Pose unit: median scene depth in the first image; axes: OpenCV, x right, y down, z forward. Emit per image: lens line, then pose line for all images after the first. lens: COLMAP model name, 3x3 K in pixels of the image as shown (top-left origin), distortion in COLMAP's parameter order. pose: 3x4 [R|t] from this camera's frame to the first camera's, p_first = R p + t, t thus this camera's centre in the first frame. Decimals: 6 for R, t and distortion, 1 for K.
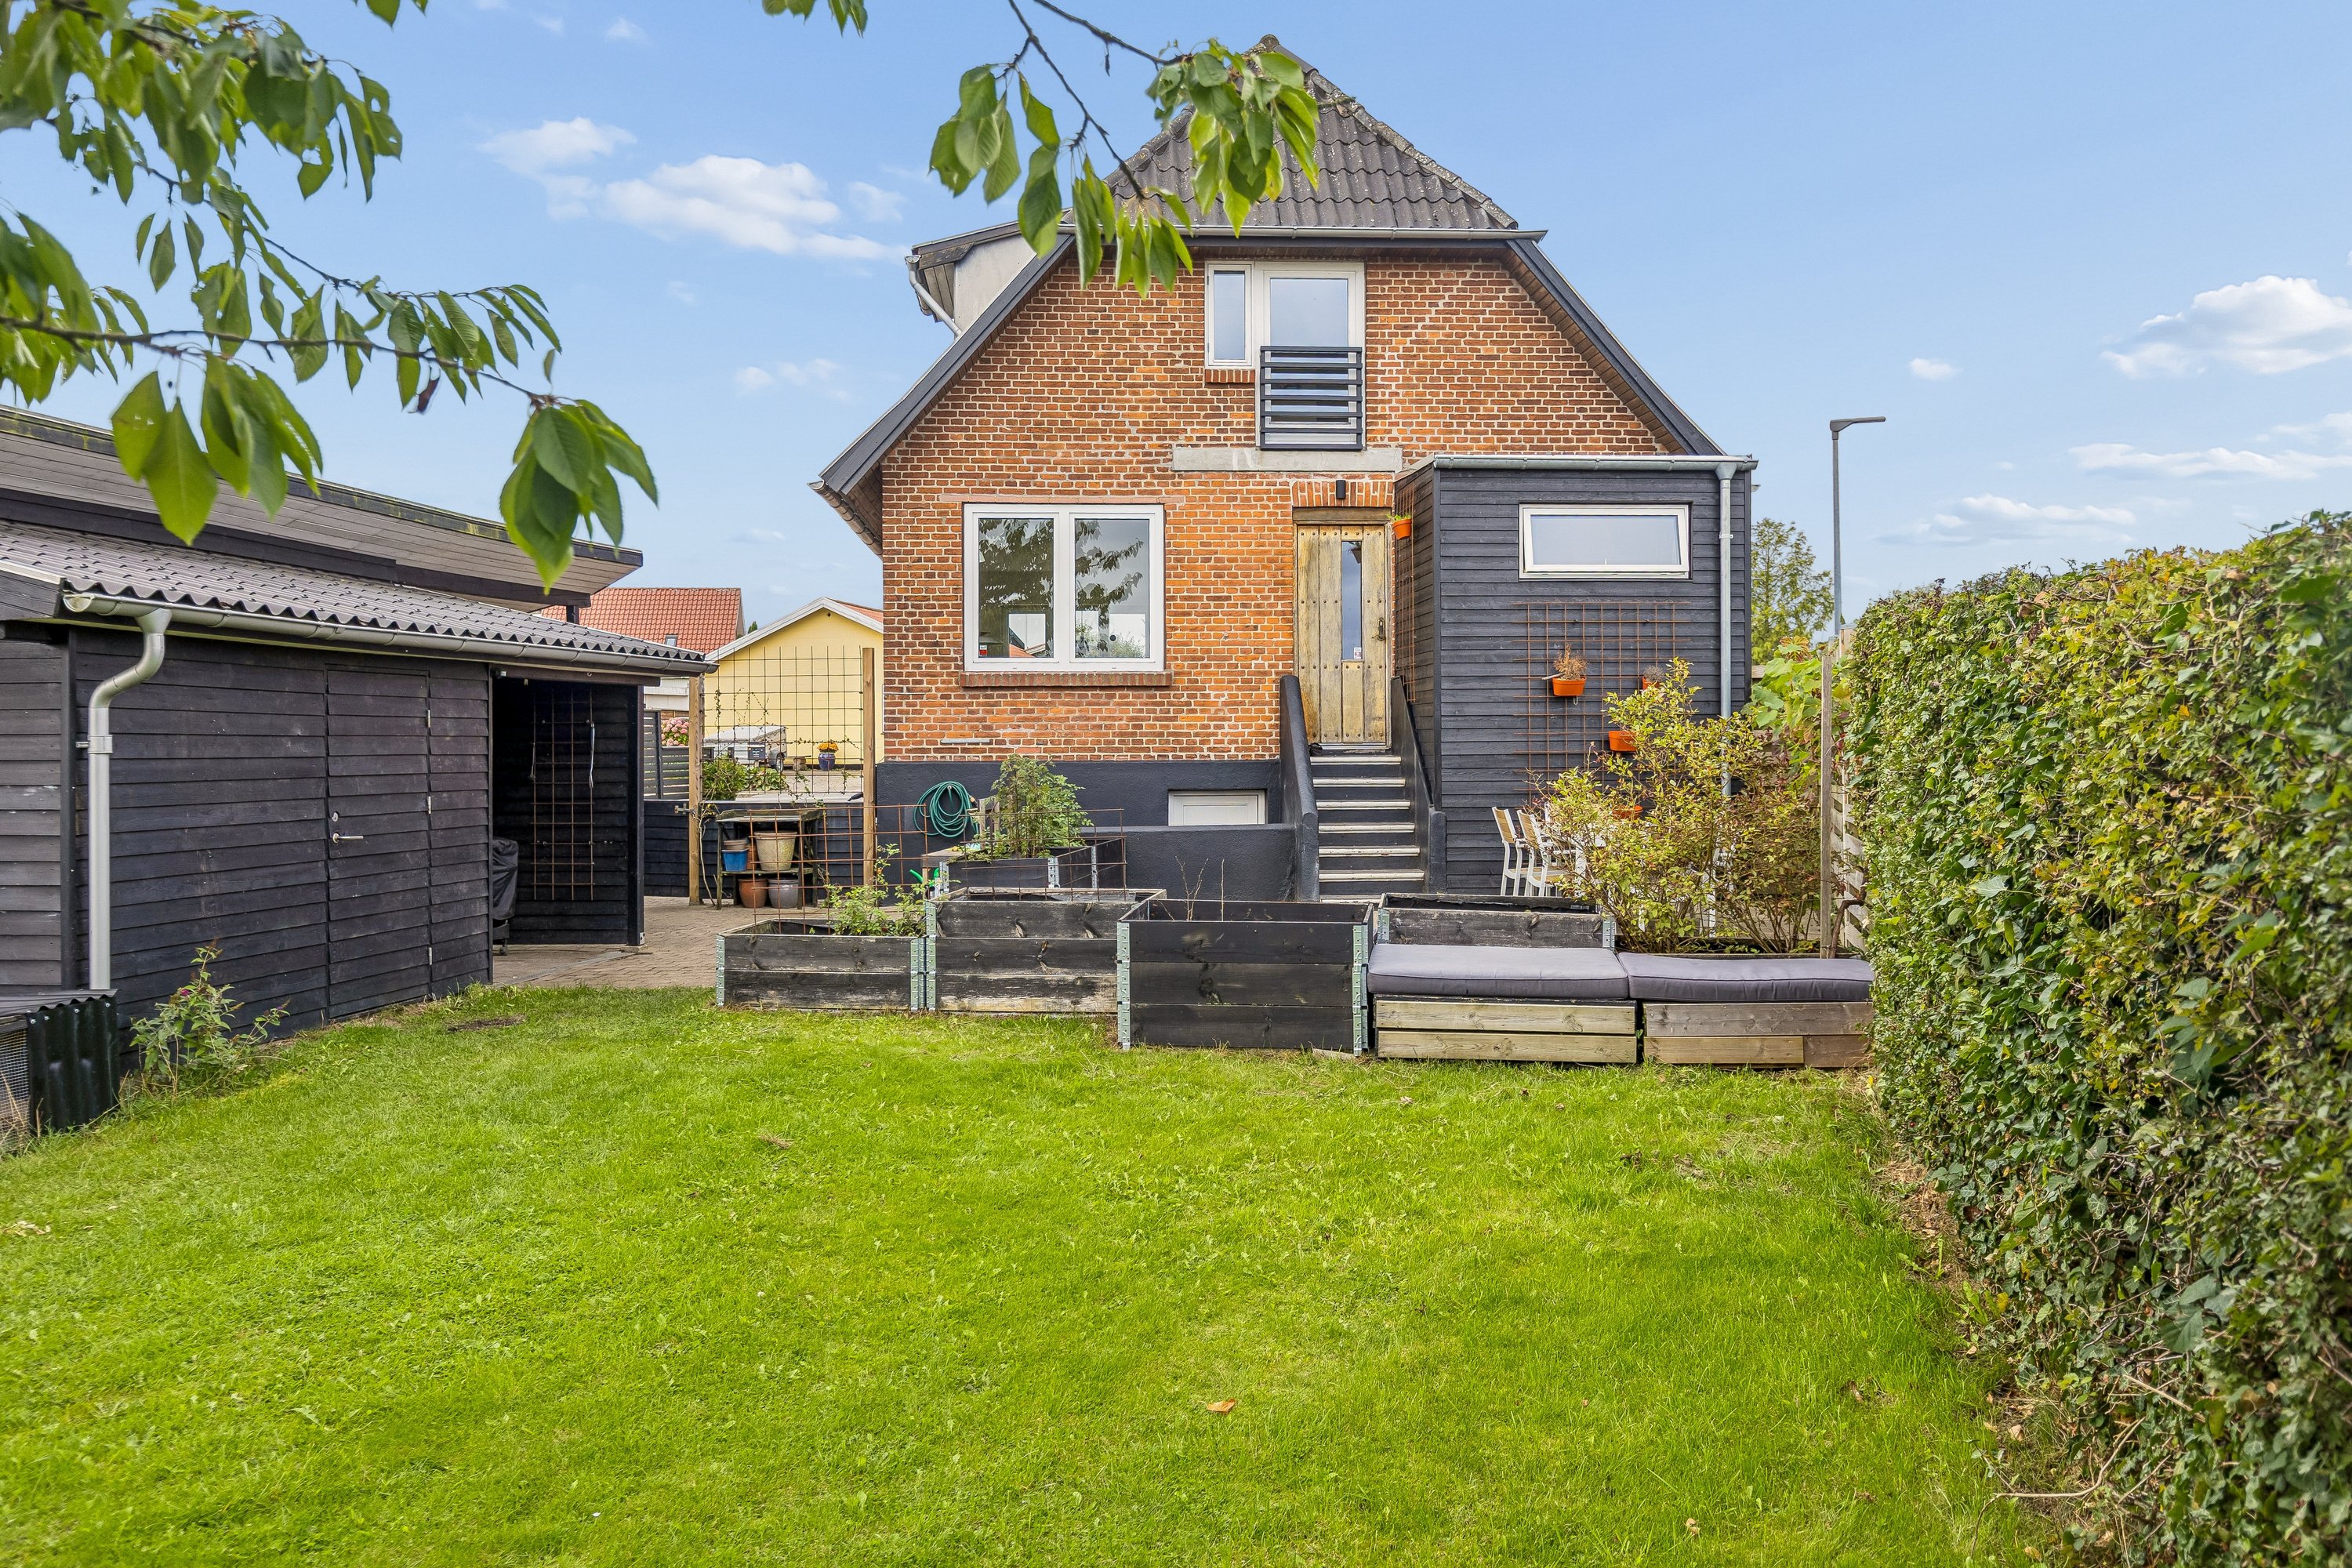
lens RADIAL K [[1670.4, 0, 1176.2], [0, 1670.4, 772.4], [0, 0, 1]] dist [-0.001831, -0.000591]
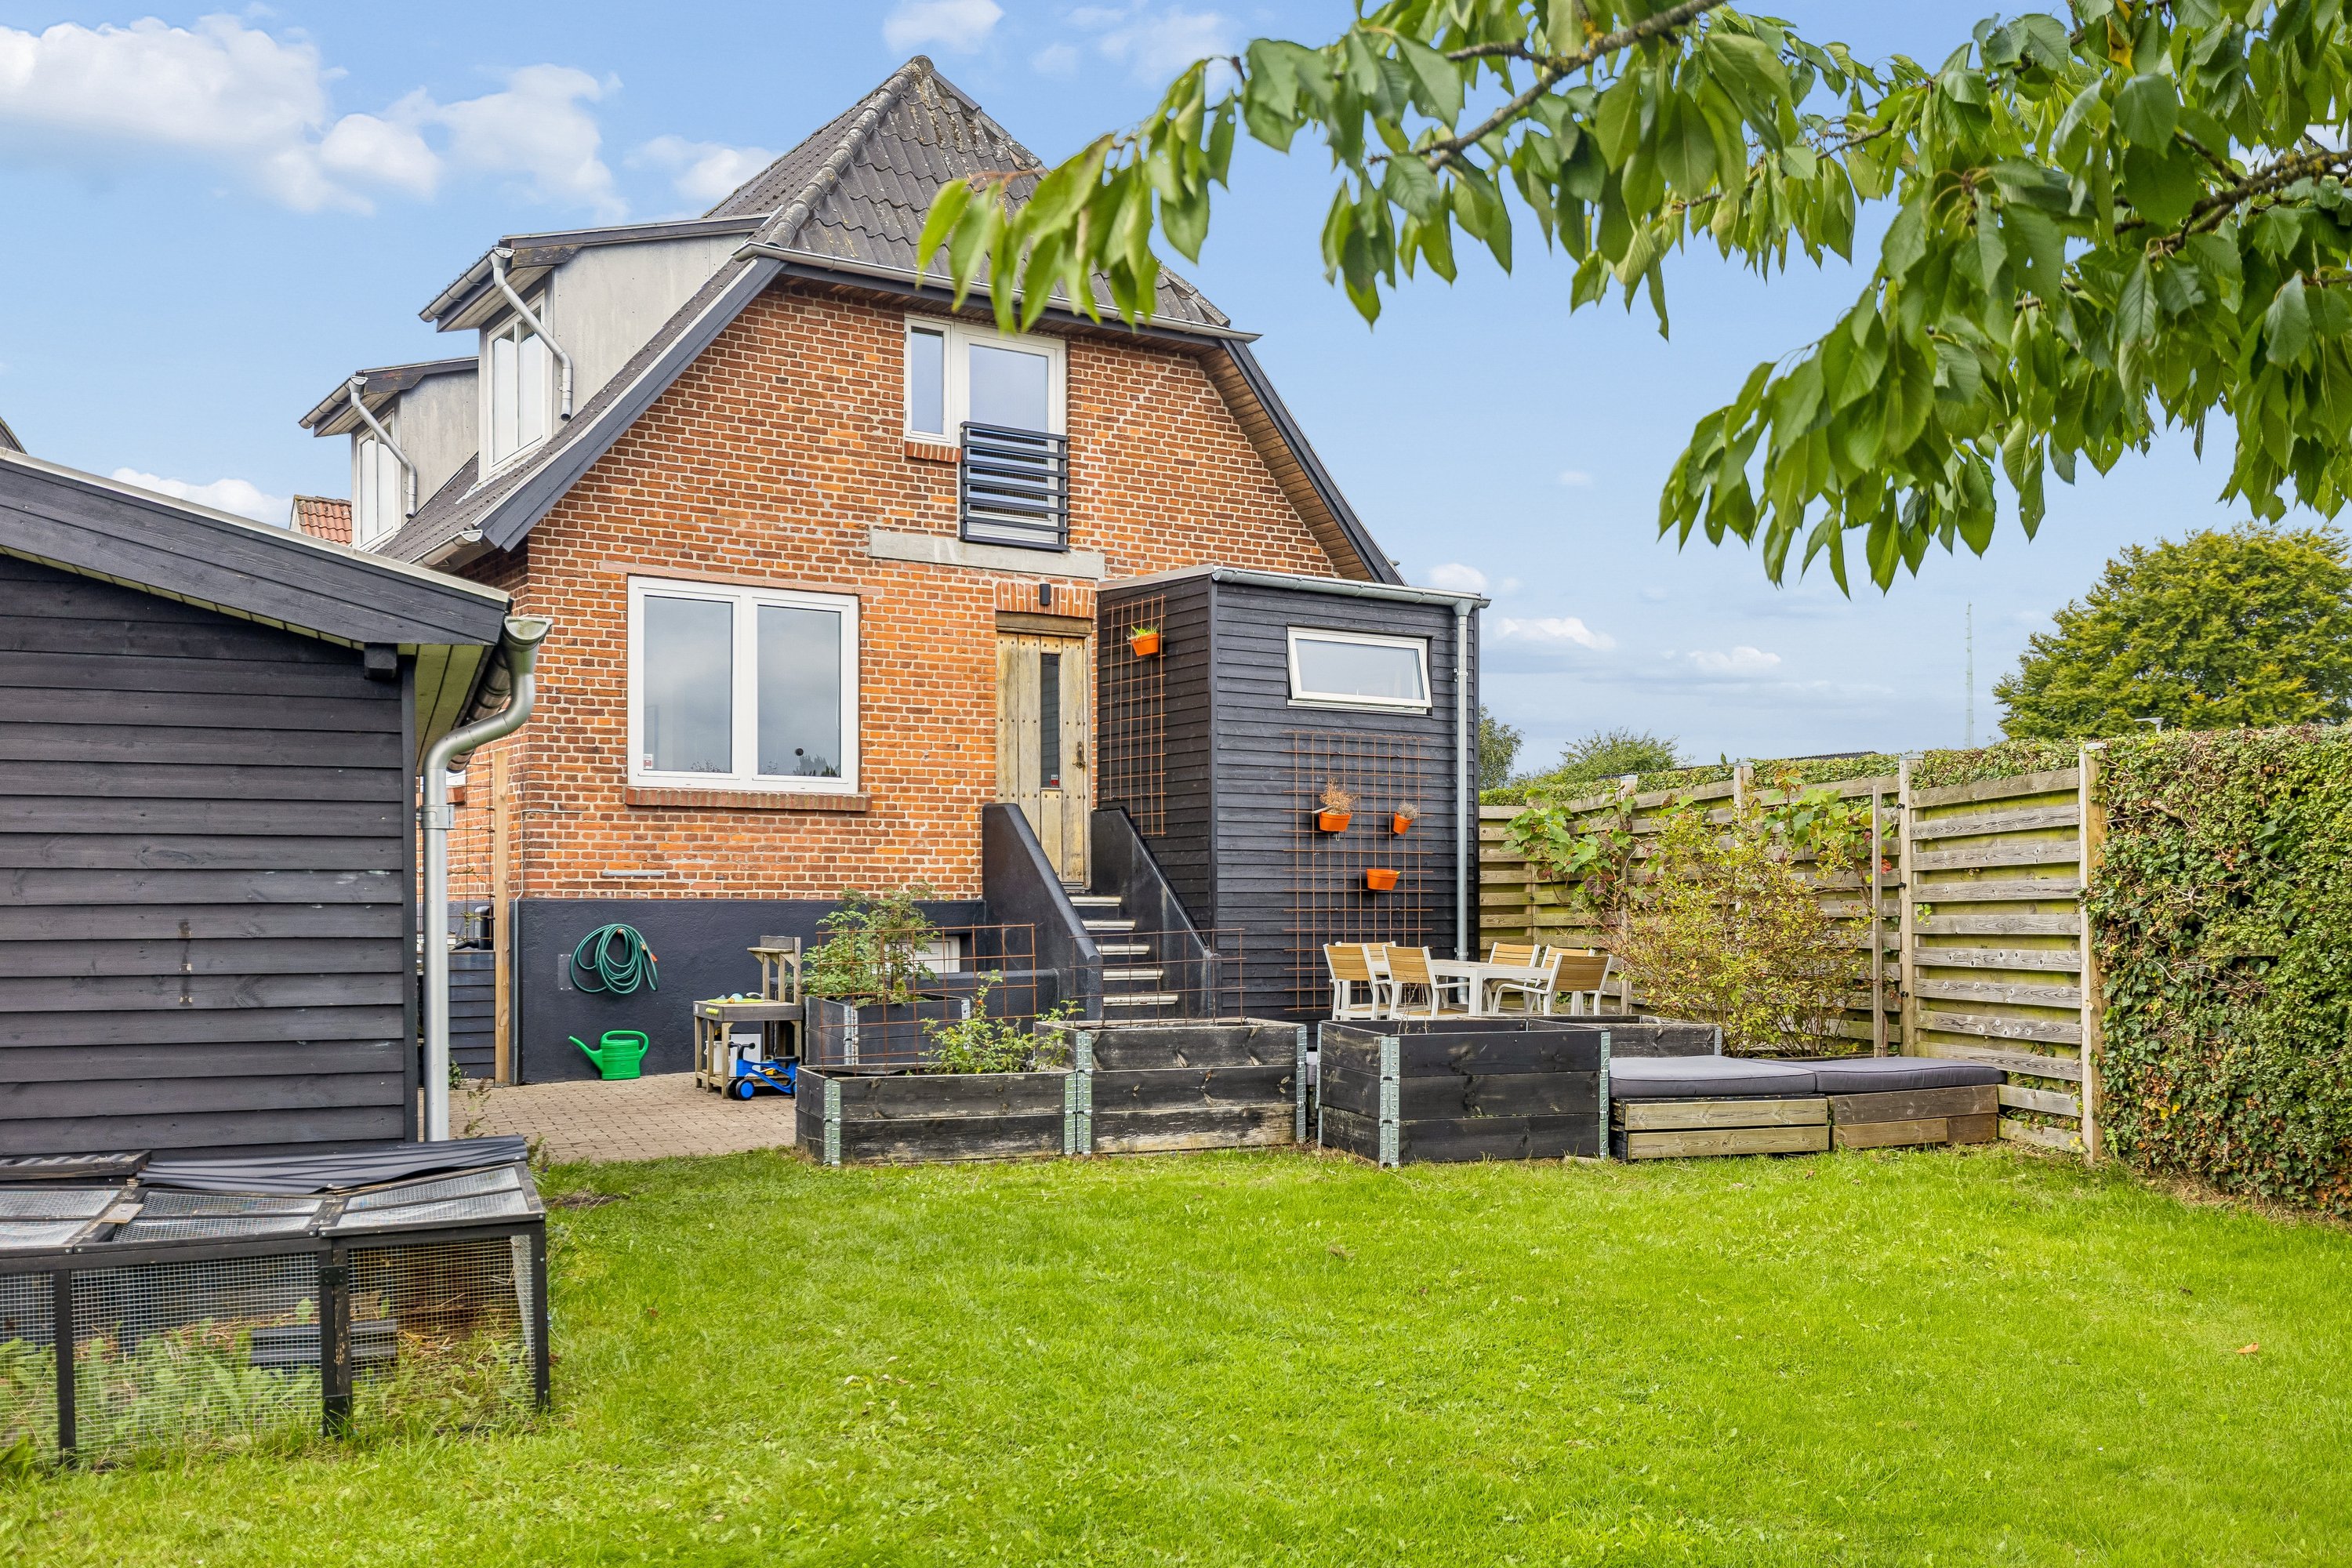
lens RADIAL K [[2110.9, 0, 1117.0], [0, 2110.9, 944.0], [0, 0, 1]] dist [0.012223, -0.017962]
pose [[0.877436, -0.001383, 0.479692, -0.406304], [0.006092, 0.999947, -0.008261, 0.024625], [-0.479656, 0.010170, 0.877398, 0.006374]]
